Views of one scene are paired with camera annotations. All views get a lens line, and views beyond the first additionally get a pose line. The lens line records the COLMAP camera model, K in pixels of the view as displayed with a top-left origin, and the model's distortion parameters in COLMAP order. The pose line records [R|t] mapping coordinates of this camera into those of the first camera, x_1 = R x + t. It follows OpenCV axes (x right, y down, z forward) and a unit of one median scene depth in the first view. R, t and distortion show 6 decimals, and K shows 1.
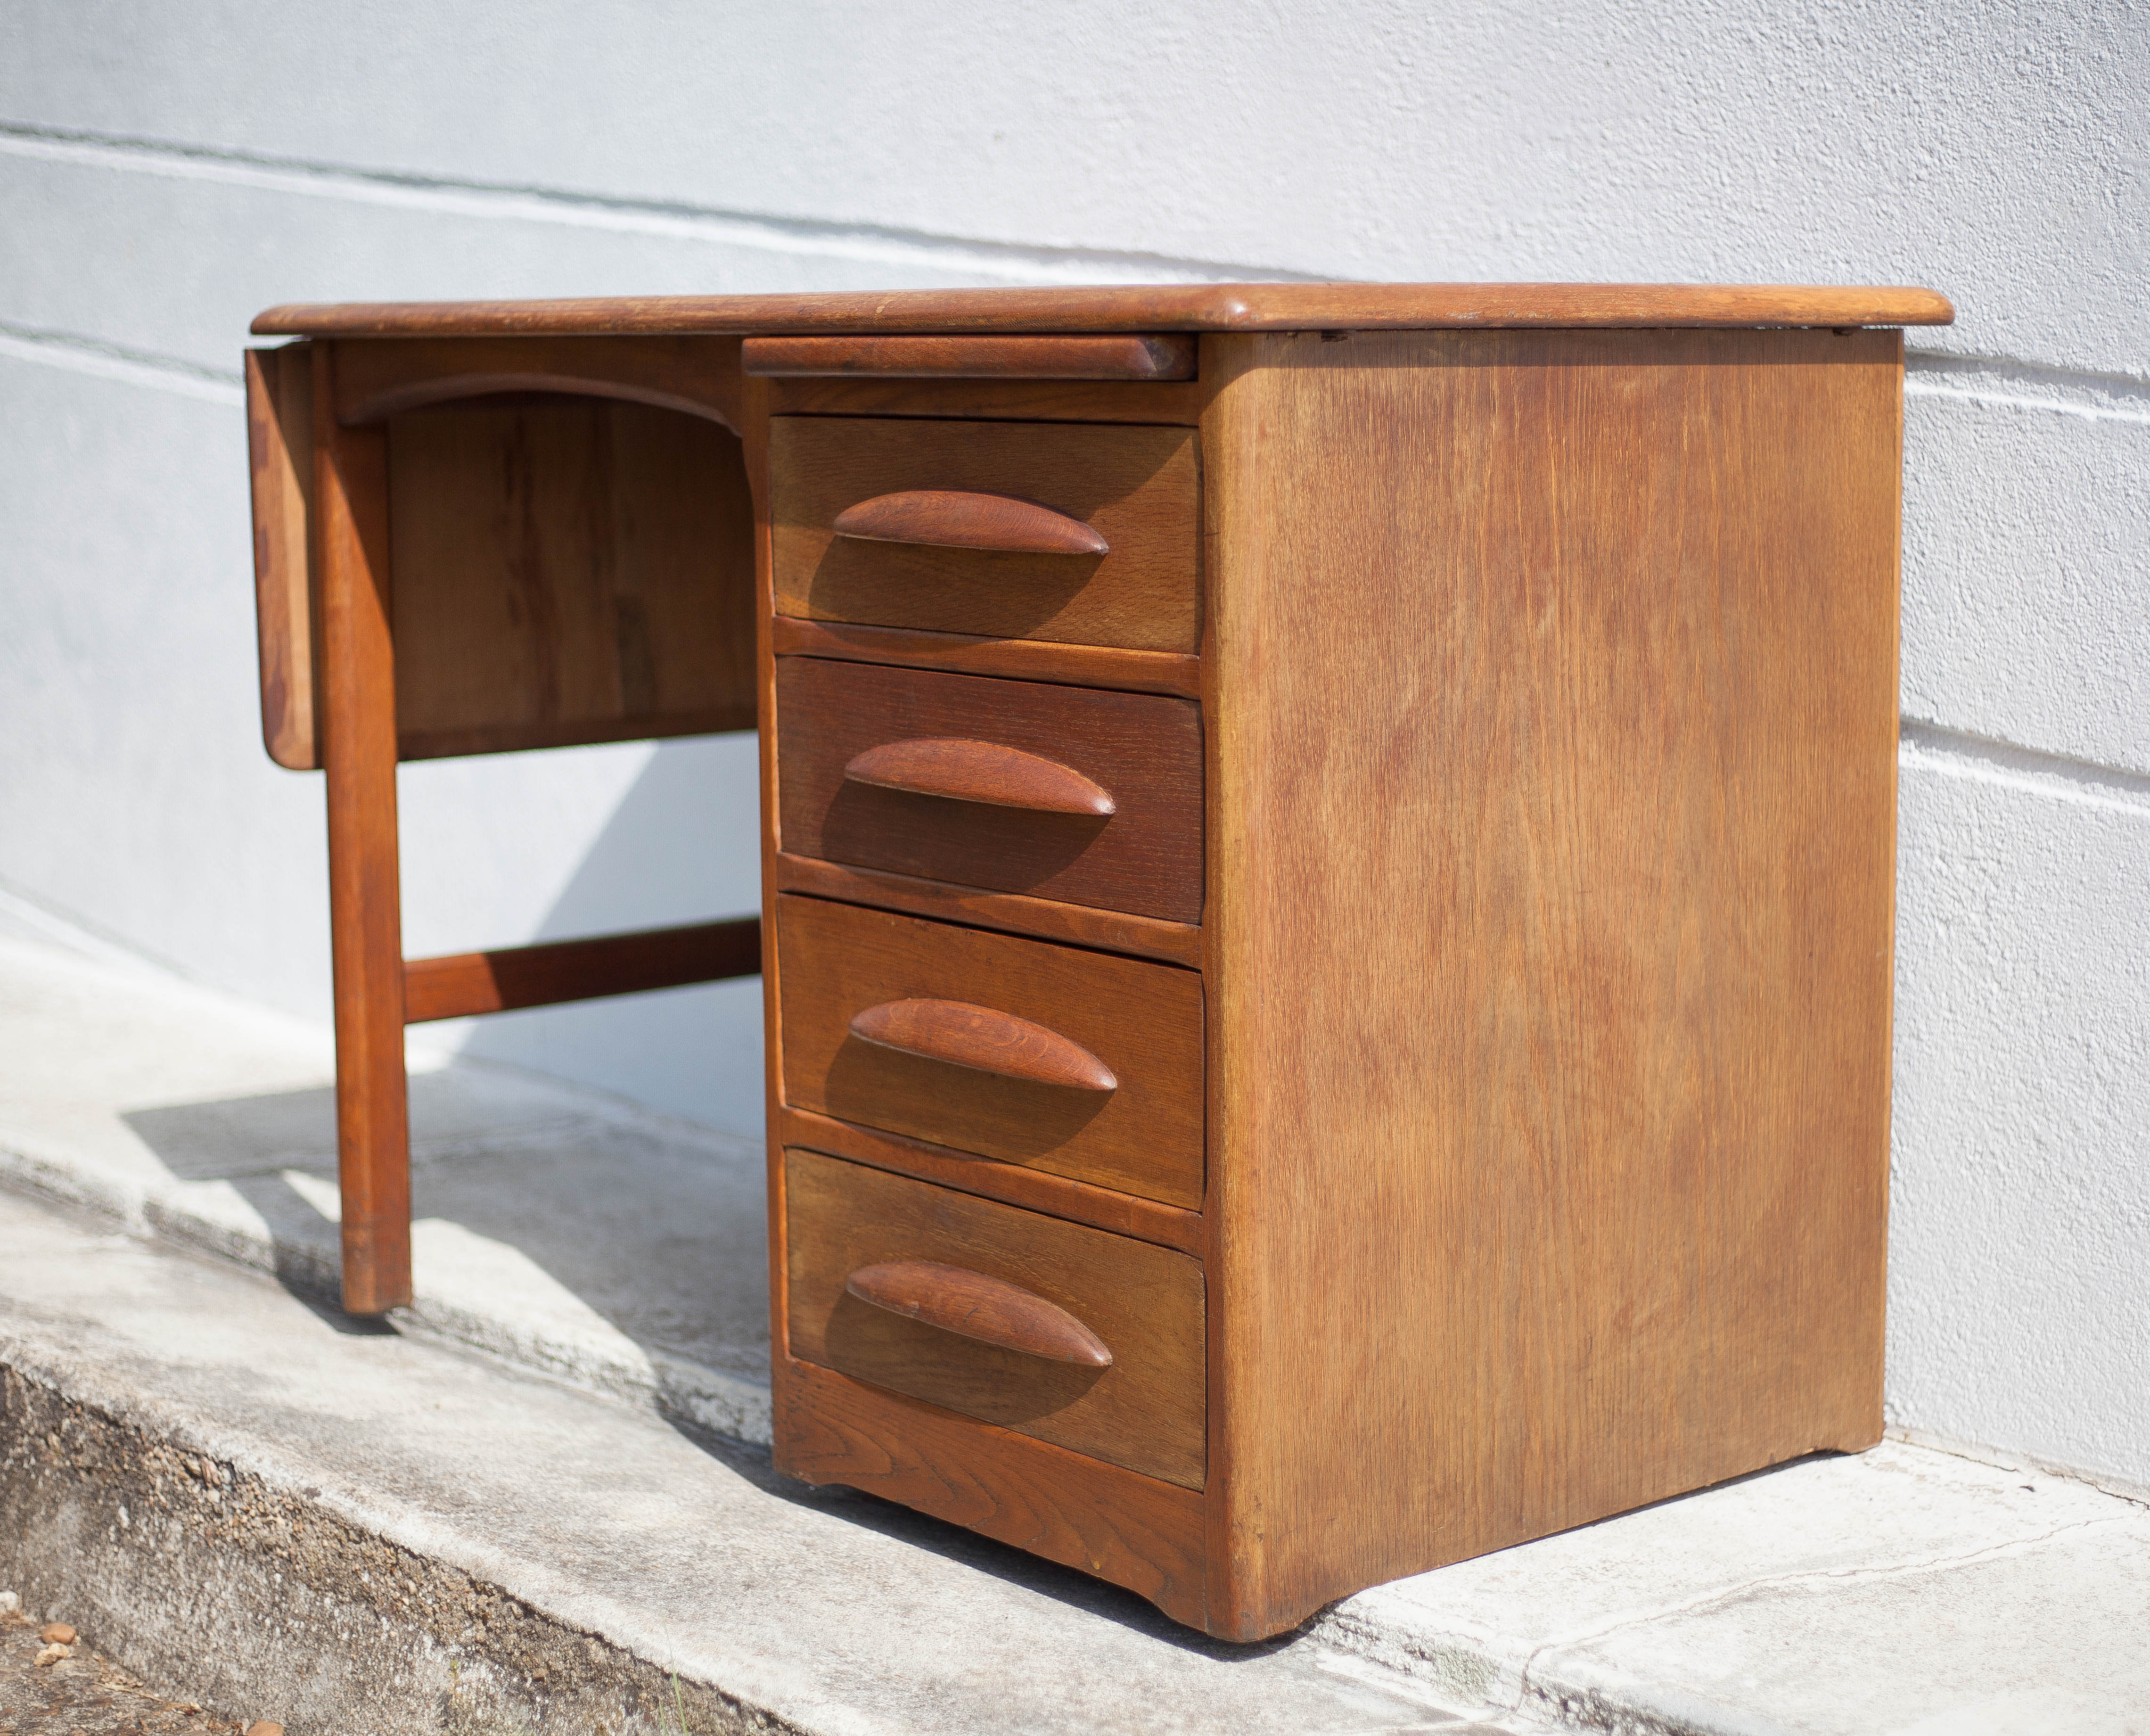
lens RADIAL K [[3882.9, 0, 1075.0], [0, 3882.9, 868.0], [0, 0, 1]] dist [-0.099108, -0.022413]
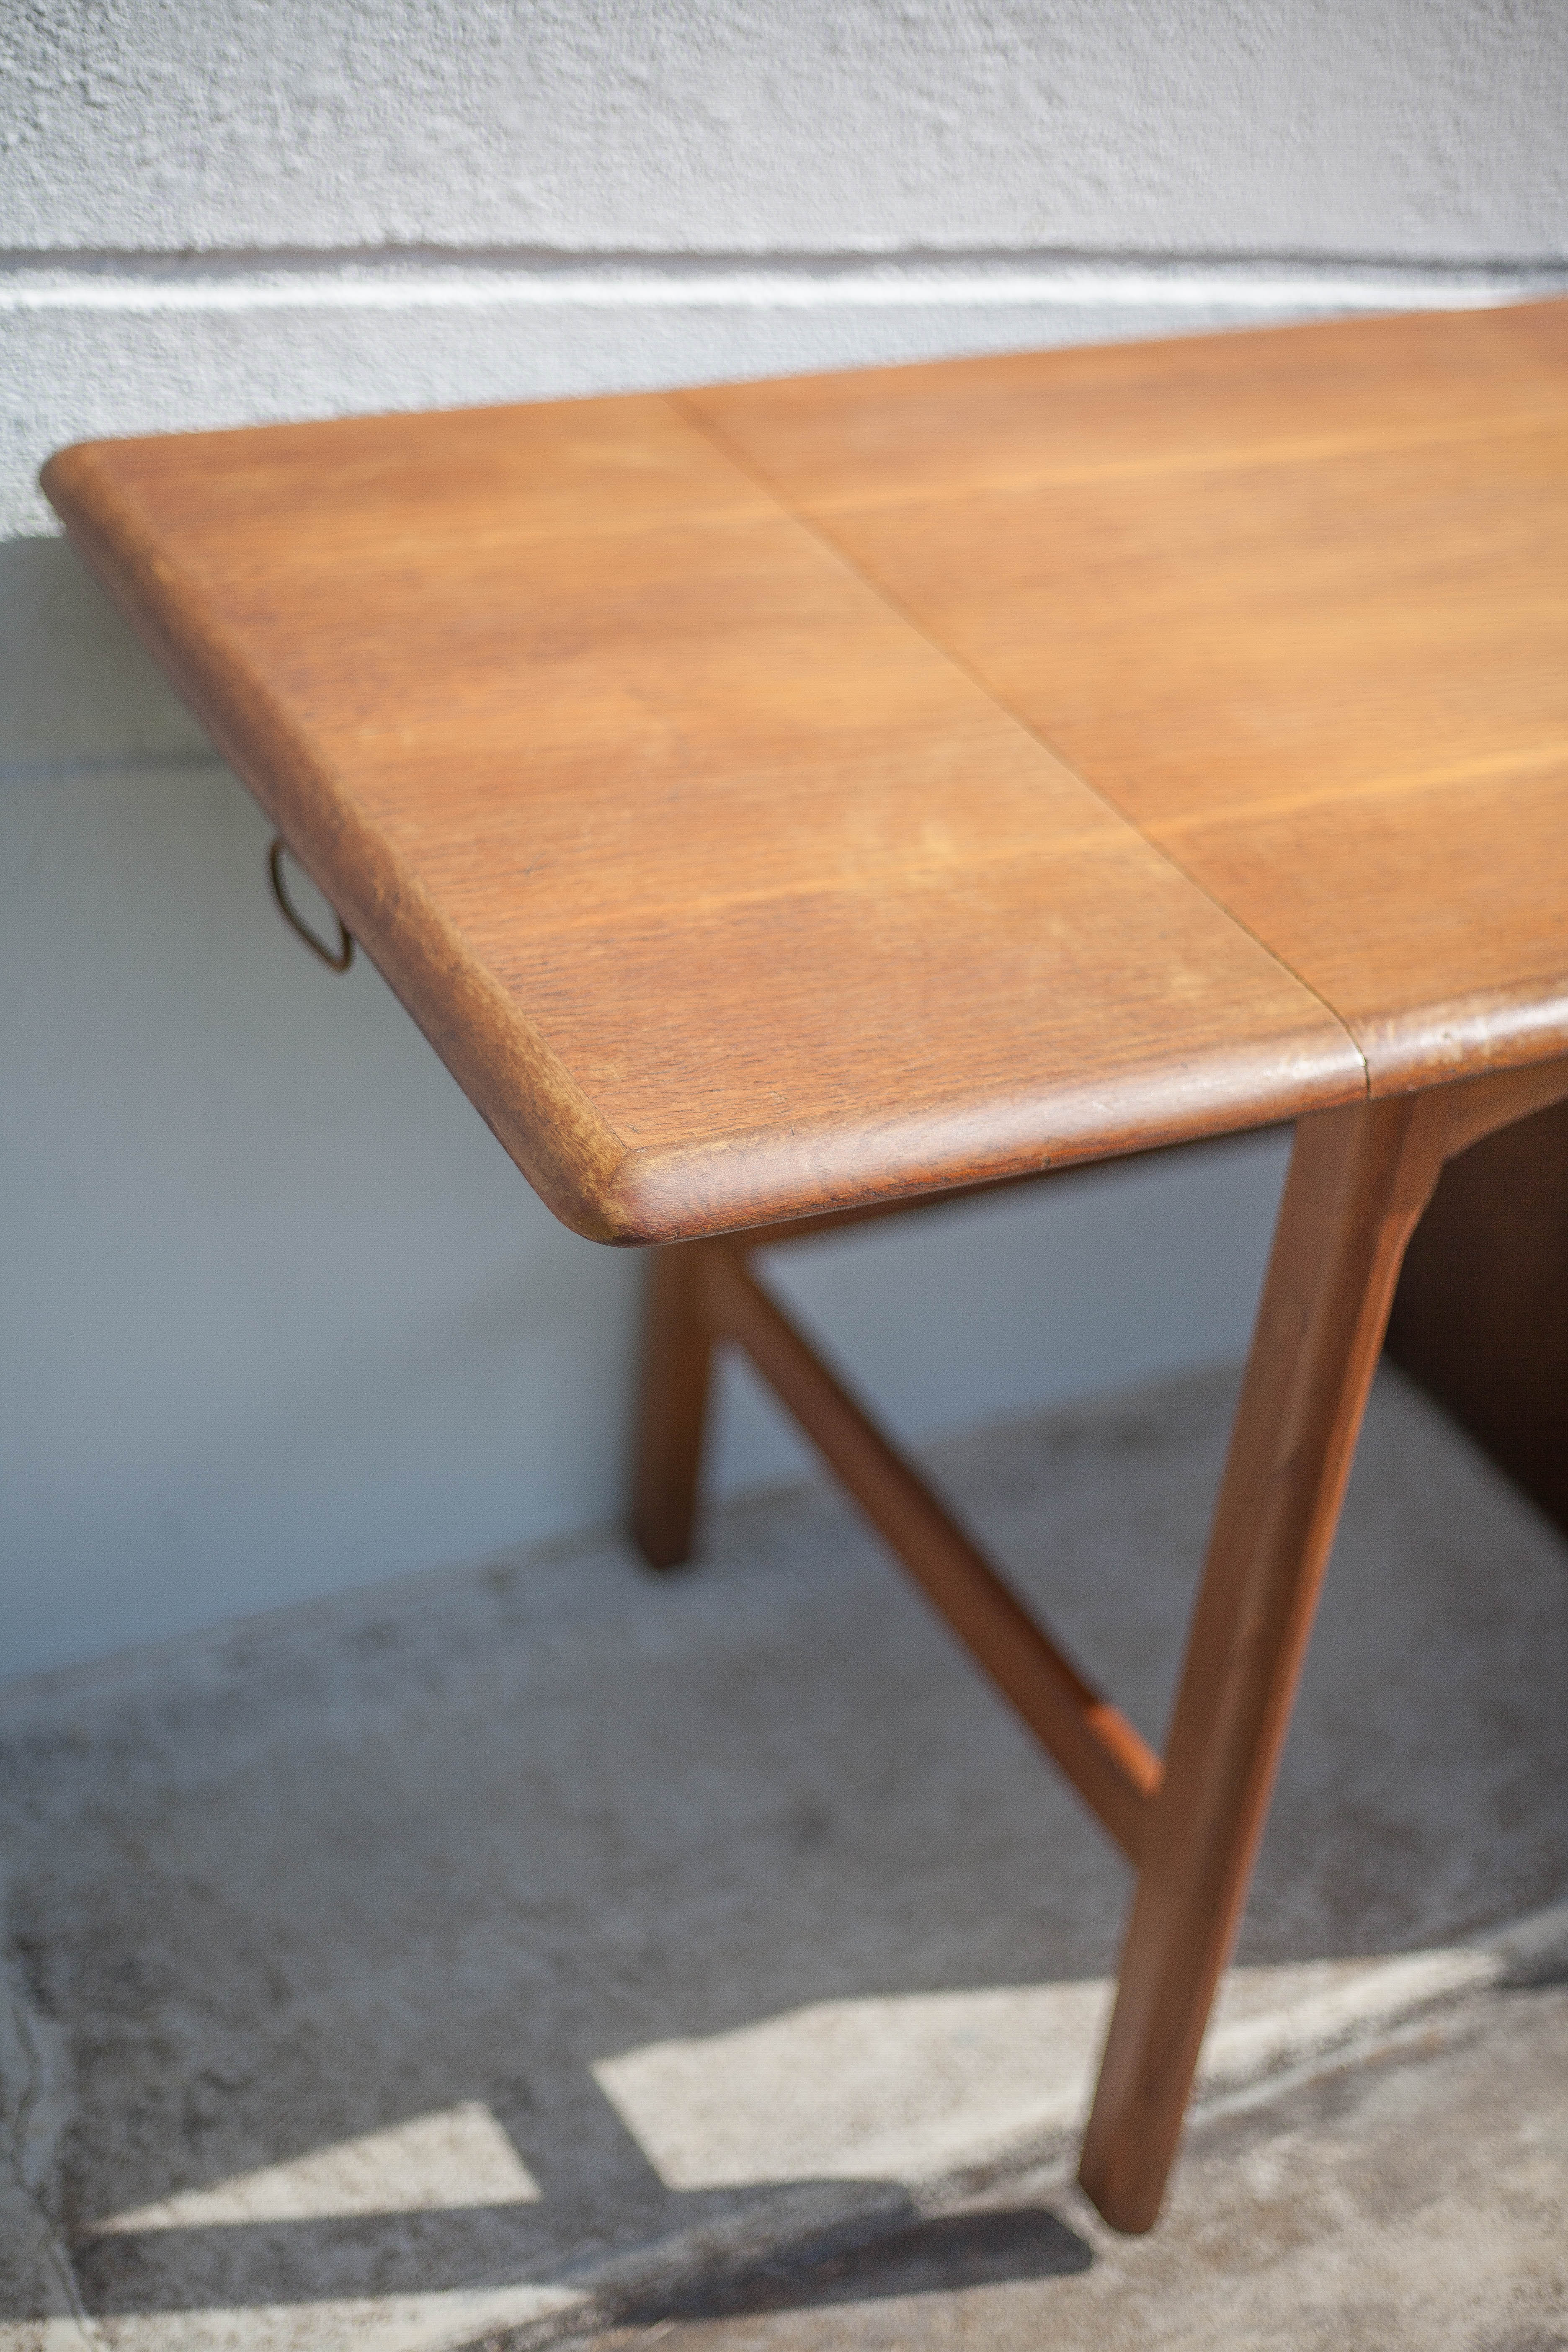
lens RADIAL K [[3453.6, 0, 784.0], [0, 3453.6, 1176.0], [0, 0, 1]] dist [-0.094056, -0.069961]
pose [[0.226689, -0.536763, 0.812710, -0.714143], [0.034999, 0.838383, 0.543957, -0.444922], [-0.973338, -0.094865, 0.208838, 1.164230]]
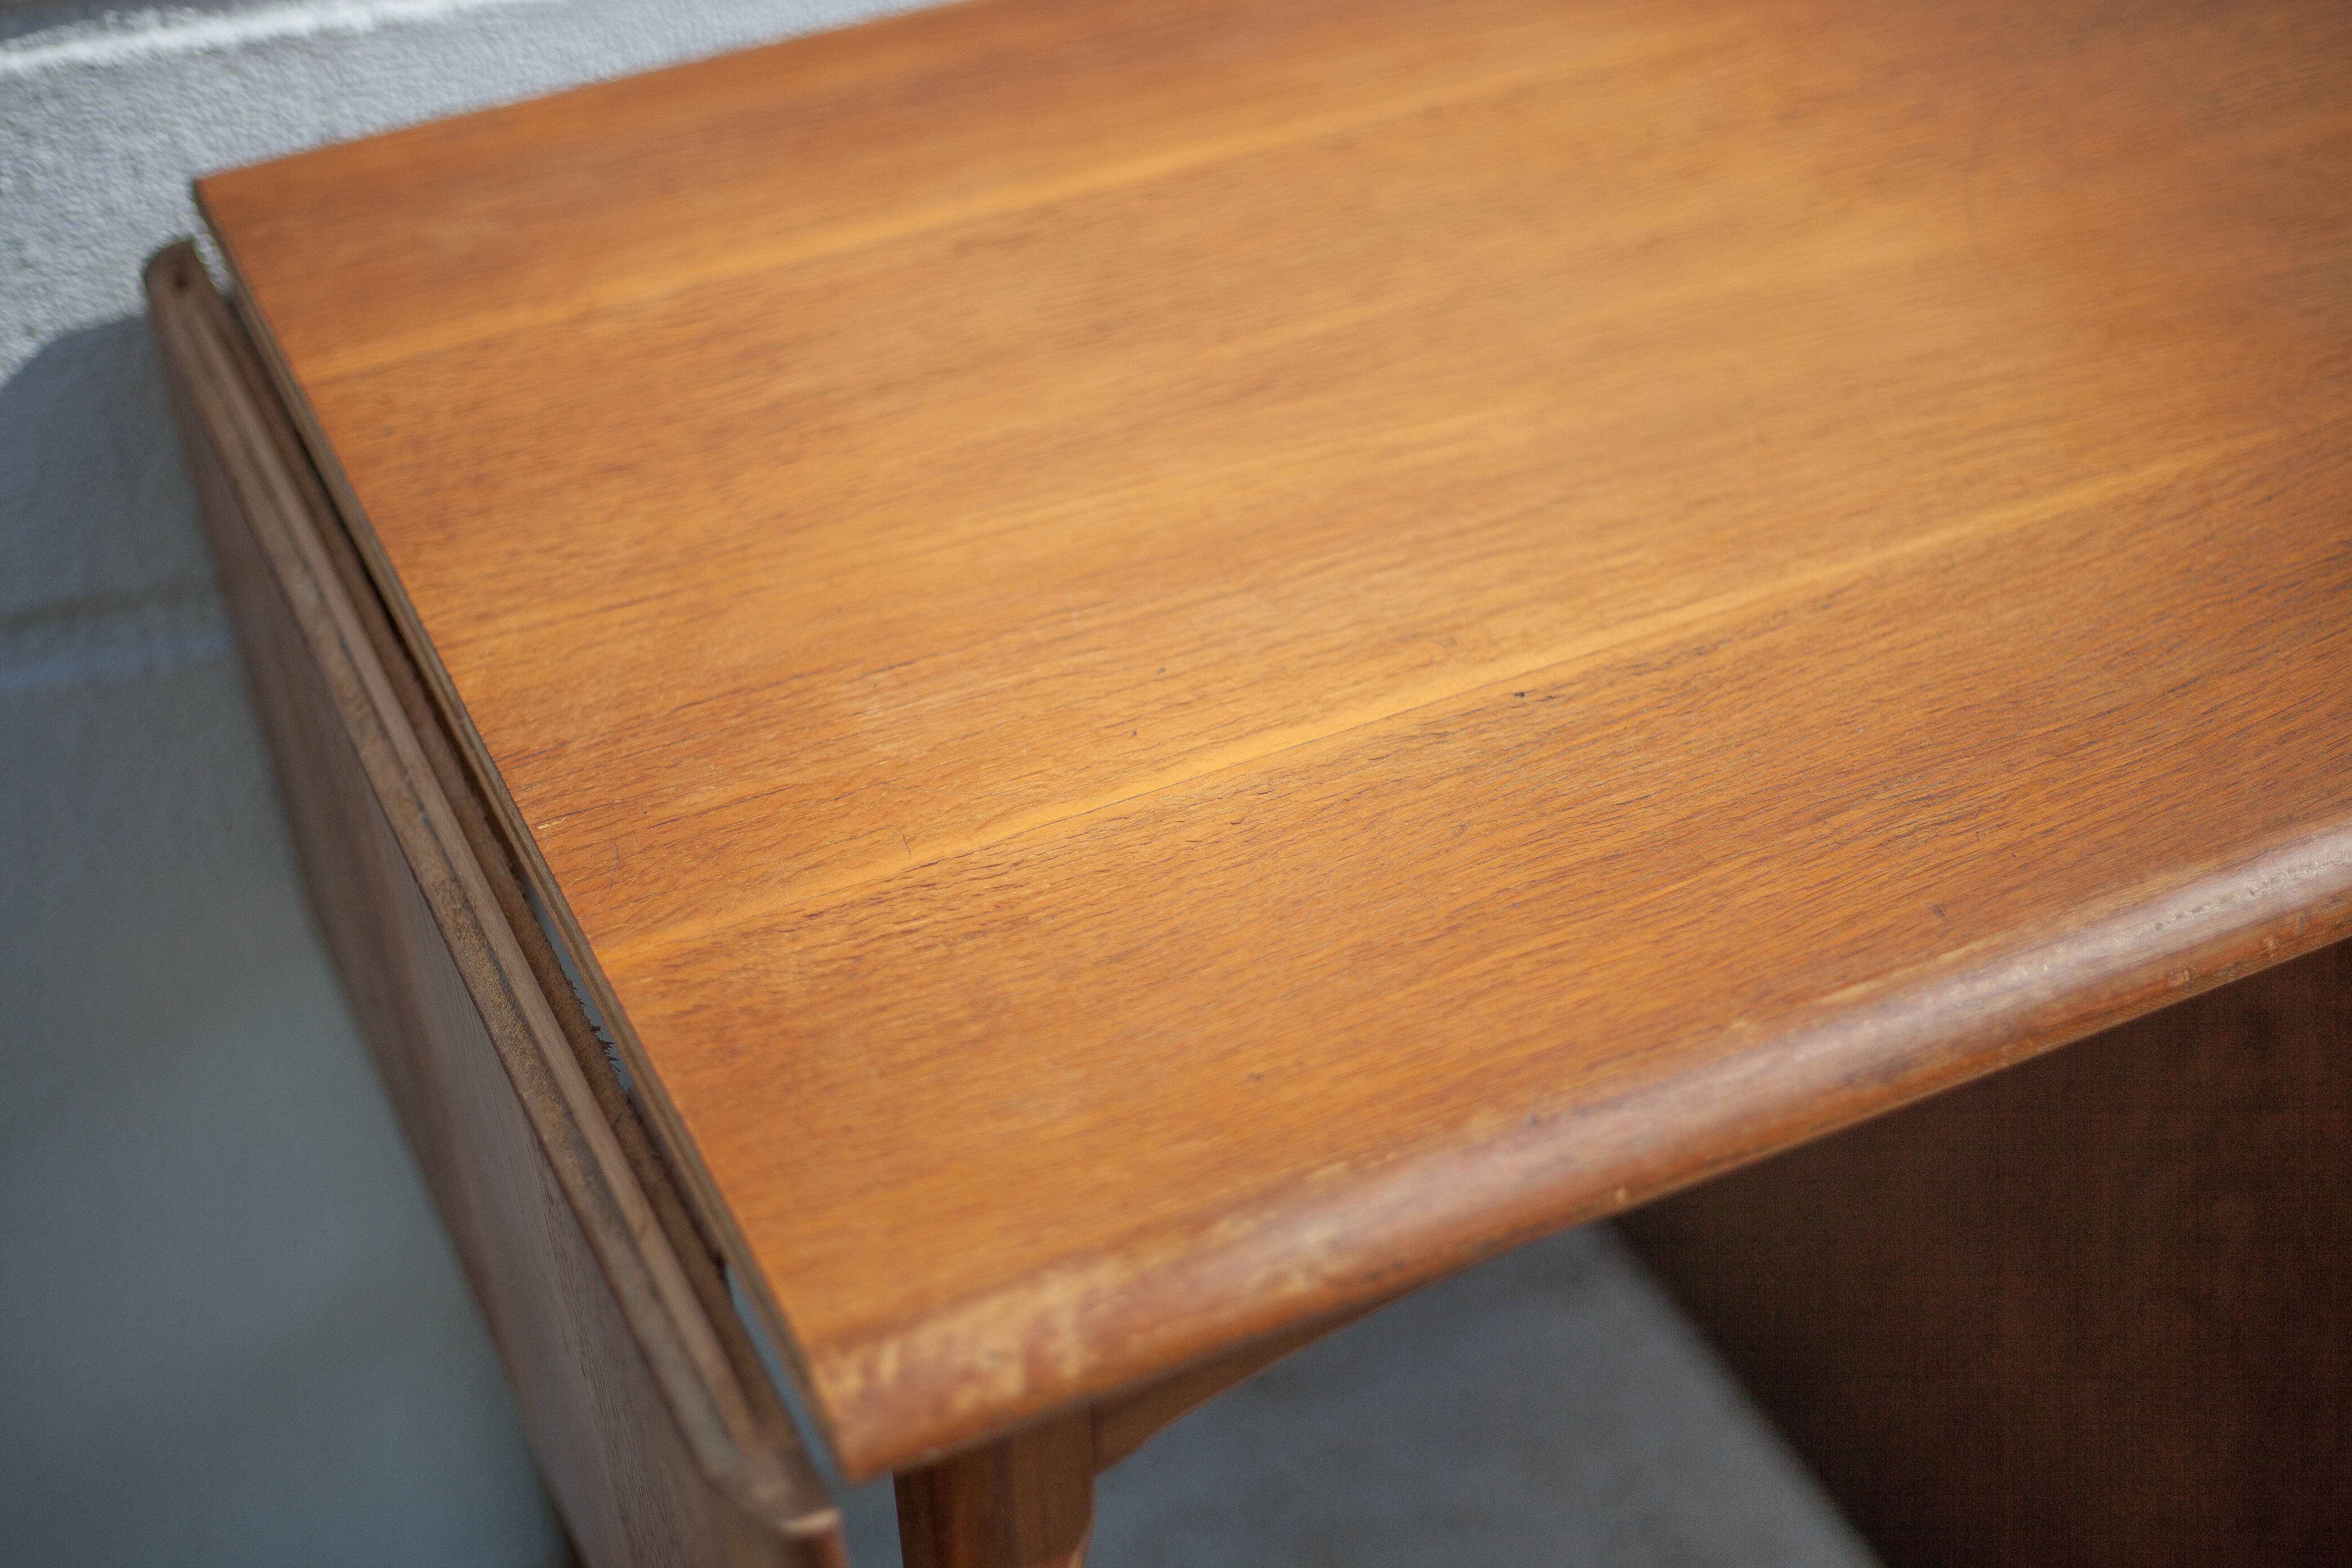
lens RADIAL K [[3581.3, 0, 1176.0], [0, 3581.3, 784.0], [0, 0, 1]] dist [-0.141725, -0.025021]
pose [[0.254355, -0.600718, 0.757919, -0.455579], [0.146137, 0.798569, 0.583894, -0.401647], [-0.956006, -0.037756, 0.290907, 1.066561]]
